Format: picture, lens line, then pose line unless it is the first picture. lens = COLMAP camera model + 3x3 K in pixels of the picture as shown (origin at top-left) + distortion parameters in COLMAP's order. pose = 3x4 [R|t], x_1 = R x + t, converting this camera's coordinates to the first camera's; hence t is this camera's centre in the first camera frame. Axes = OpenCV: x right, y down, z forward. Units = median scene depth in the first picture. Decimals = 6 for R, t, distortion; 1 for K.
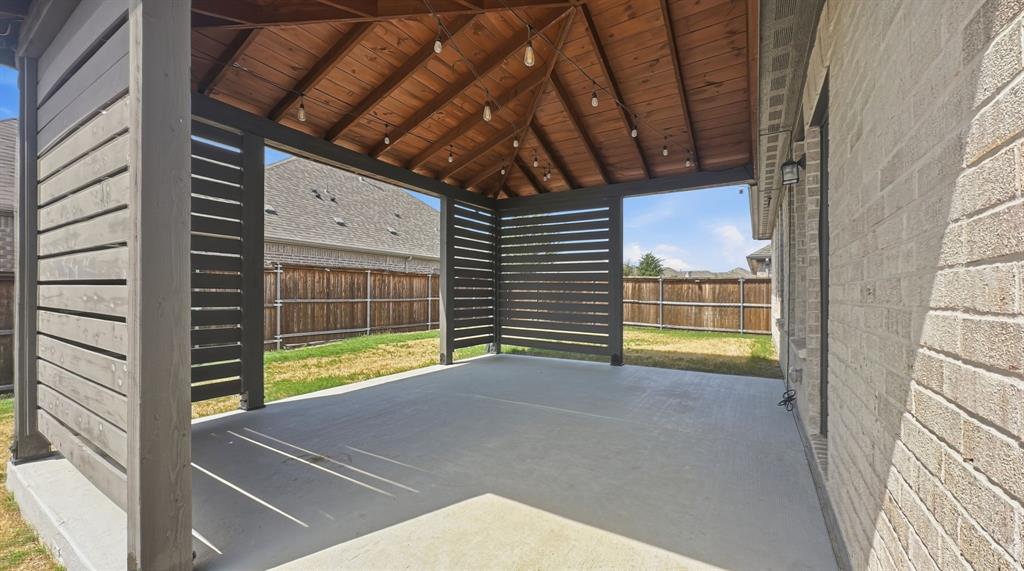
lens RADIAL K [[397.4, 0, 506.5], [0, 397.4, 291.0], [0, 0, 1]] dist [-0.000801, -0.000015]
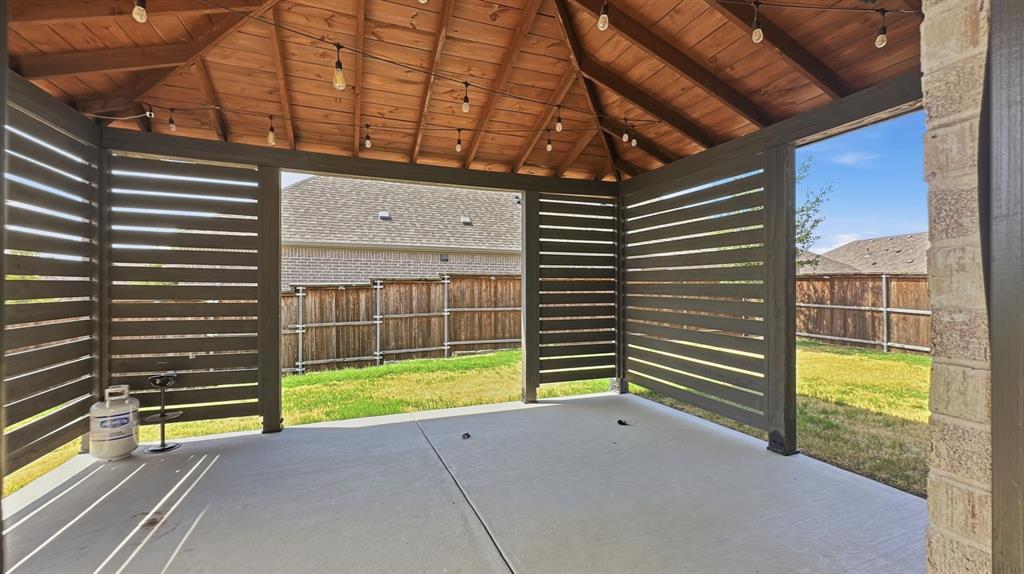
lens RADIAL K [[416.3, 0, 515.1], [0, 416.3, 287.0], [0, 0, 1]] dist [0.001858, -0.000053]
pose [[0.801040, -0.008880, -0.598545, 0.276323], [0.009357, 0.999954, -0.002313, -0.037245], [0.598538, -0.003748, 0.801086, 0.269646]]
